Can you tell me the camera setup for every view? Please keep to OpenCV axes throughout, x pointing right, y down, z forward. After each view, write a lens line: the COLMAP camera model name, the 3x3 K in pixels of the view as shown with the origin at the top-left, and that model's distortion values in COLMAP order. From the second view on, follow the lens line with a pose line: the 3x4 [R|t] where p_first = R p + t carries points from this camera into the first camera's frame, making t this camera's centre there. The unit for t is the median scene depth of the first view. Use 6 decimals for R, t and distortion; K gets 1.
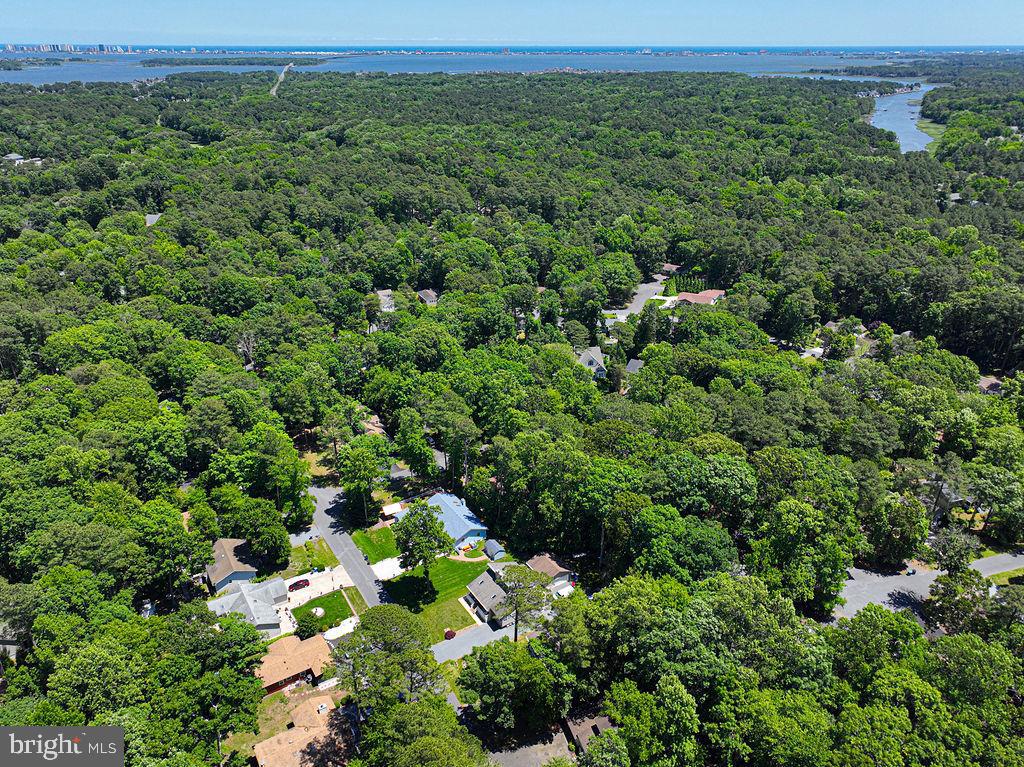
lens RADIAL K [[715.4, 0, 542.9], [0, 715.4, 385.9], [0, 0, 1]] dist [-0.005796, 0.015835]
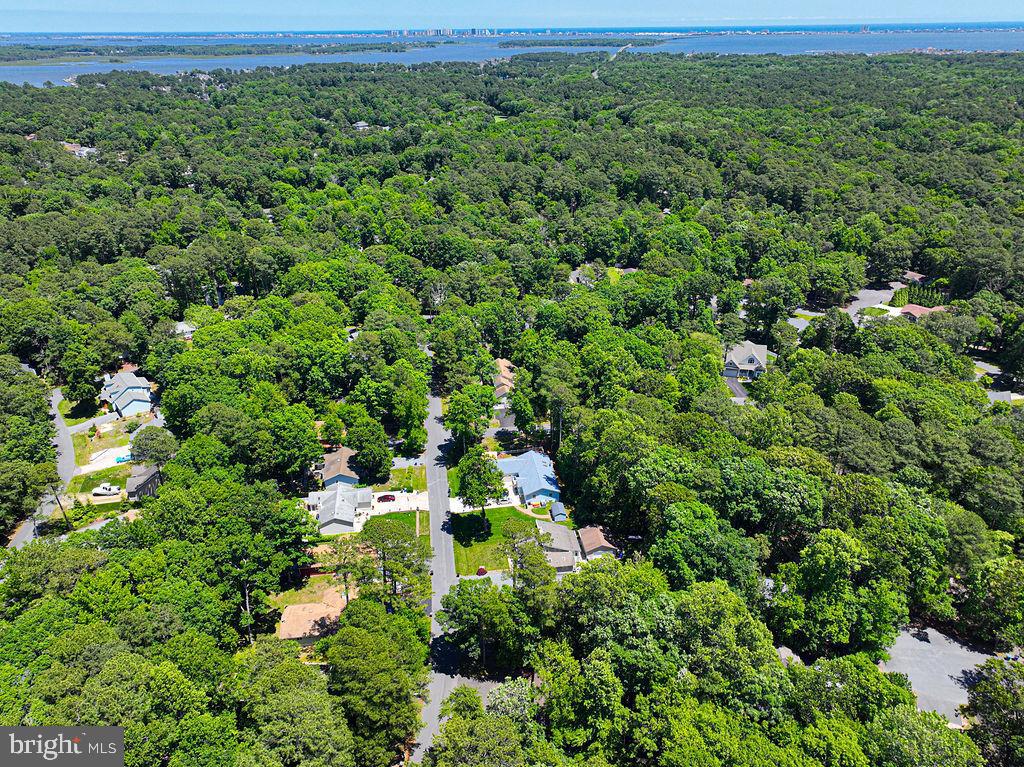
lens RADIAL K [[715.4, 0, 542.9], [0, 715.4, 385.9], [0, 0, 1]] dist [-0.005796, 0.015835]
pose [[0.912850, 0.174300, -0.369220, 0.186303], [-0.166005, 0.984624, 0.054391, -0.004945], [0.373024, 0.011641, 0.927749, 0.008353]]
